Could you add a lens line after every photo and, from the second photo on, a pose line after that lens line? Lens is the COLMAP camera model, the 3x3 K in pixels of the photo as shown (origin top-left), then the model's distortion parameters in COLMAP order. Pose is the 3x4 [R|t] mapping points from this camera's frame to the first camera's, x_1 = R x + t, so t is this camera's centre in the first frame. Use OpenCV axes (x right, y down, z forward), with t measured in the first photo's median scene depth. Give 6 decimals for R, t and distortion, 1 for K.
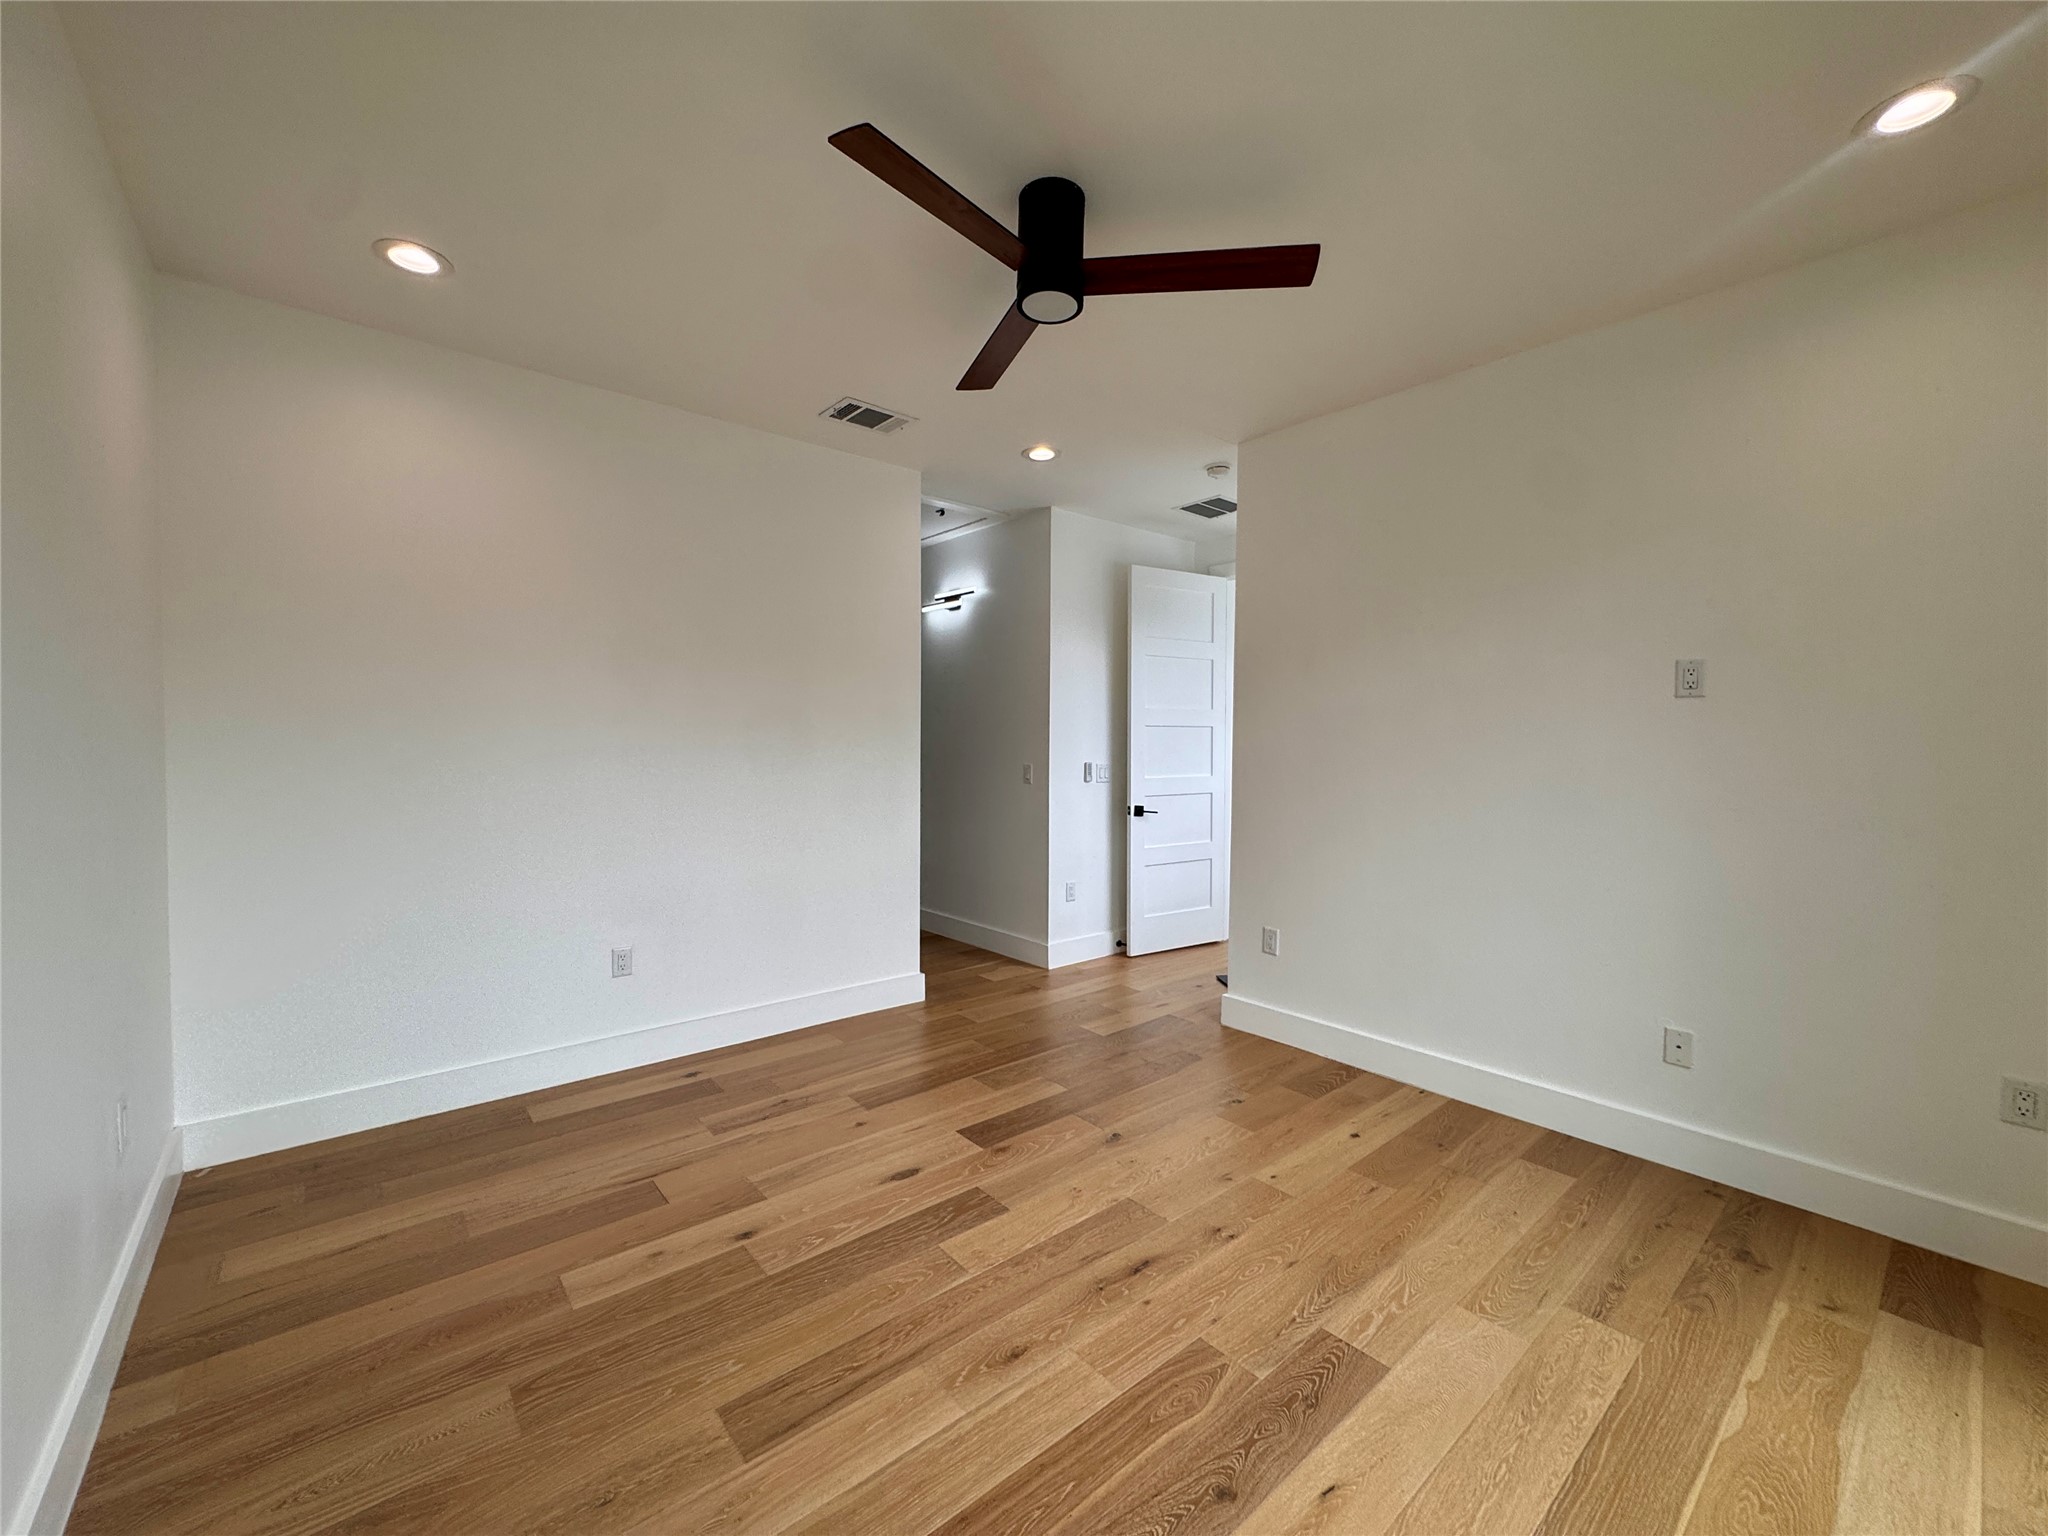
lens RADIAL K [[819.3, 0, 1024.0], [0, 819.3, 768.0], [0, 0, 1]] dist [-0.002409, -0.000266]
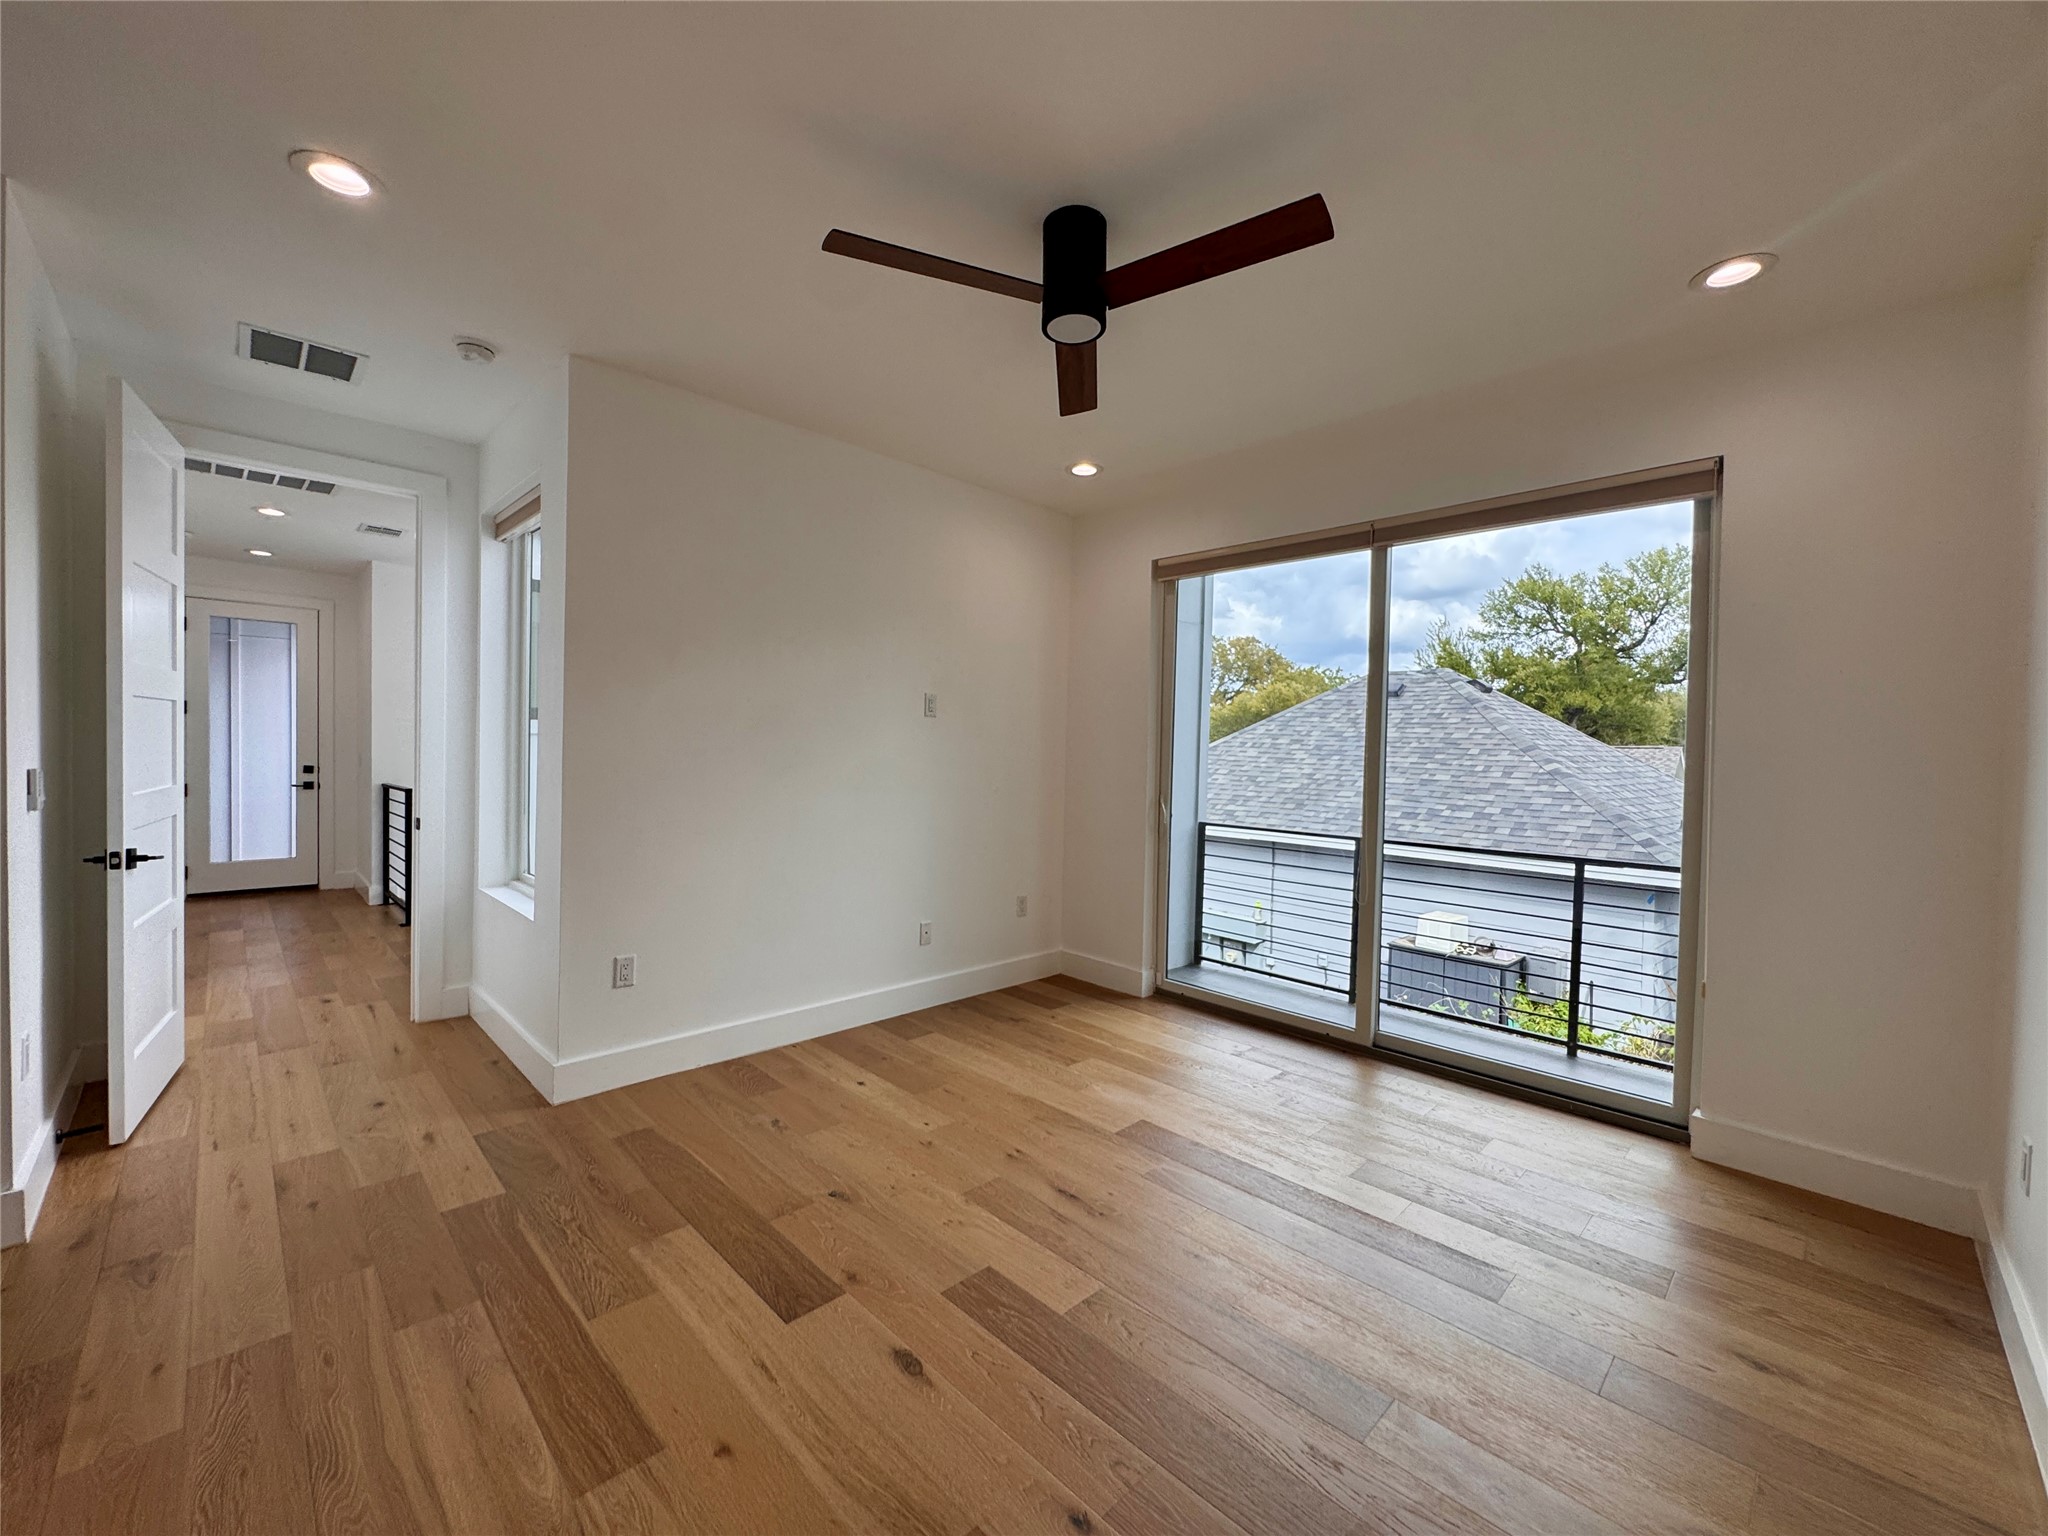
lens RADIAL K [[819.3, 0, 1024.0], [0, 819.3, 768.0], [0, 0, 1]] dist [-0.002409, -0.000266]
pose [[-0.075575, -0.031788, 0.996633, -0.774847], [0.005415, 0.999464, 0.032289, -0.034397], [-0.997125, 0.007837, -0.075362, 0.877588]]
